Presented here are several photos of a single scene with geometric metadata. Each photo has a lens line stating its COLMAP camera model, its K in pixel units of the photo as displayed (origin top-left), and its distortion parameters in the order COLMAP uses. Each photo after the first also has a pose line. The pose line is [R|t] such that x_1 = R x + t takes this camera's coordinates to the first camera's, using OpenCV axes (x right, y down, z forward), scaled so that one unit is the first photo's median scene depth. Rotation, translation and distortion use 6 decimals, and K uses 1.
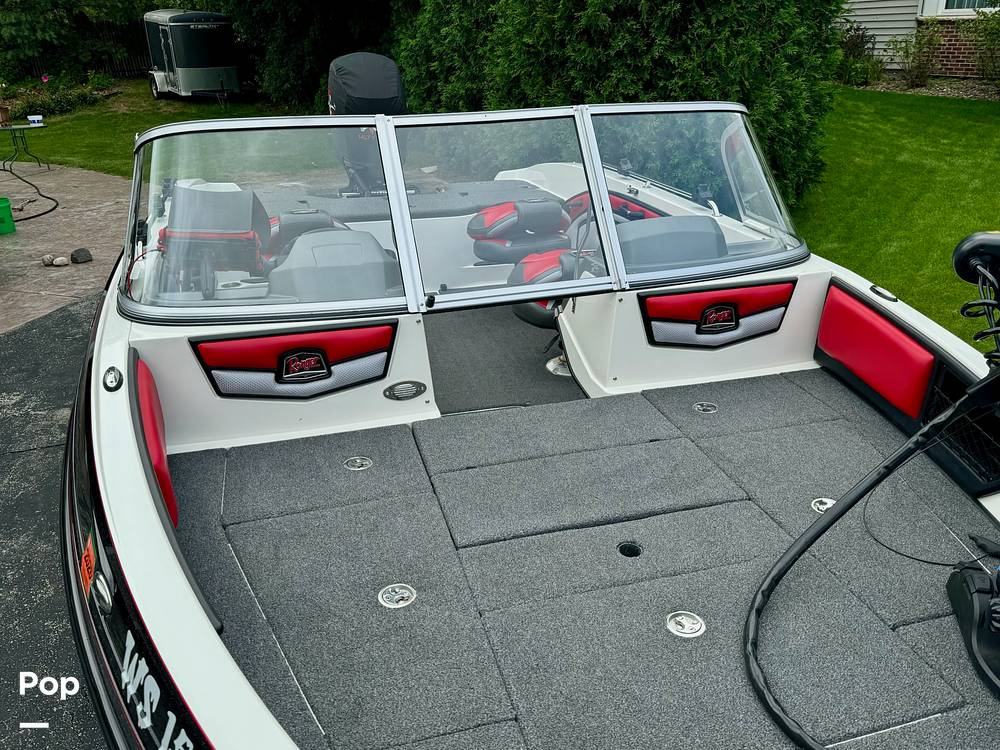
lens RADIAL K [[784.1, 0, 505.2], [0, 784.1, 379.2], [0, 0, 1]] dist [0.037095, -0.052437]
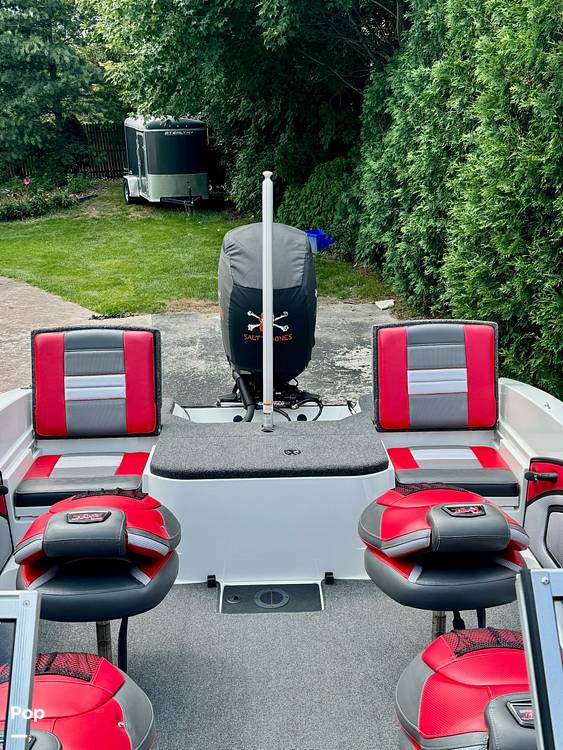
lens RADIAL K [[828.5, 0, 285.5], [0, 828.5, 380.3], [0, 0, 1]] dist [0.083551, 0.000000]
pose [[0.970006, 0.066845, -0.233707, 0.027685], [-0.093486, 0.990087, -0.104828, -0.149917], [0.224383, 0.123532, 0.966639, 0.208819]]
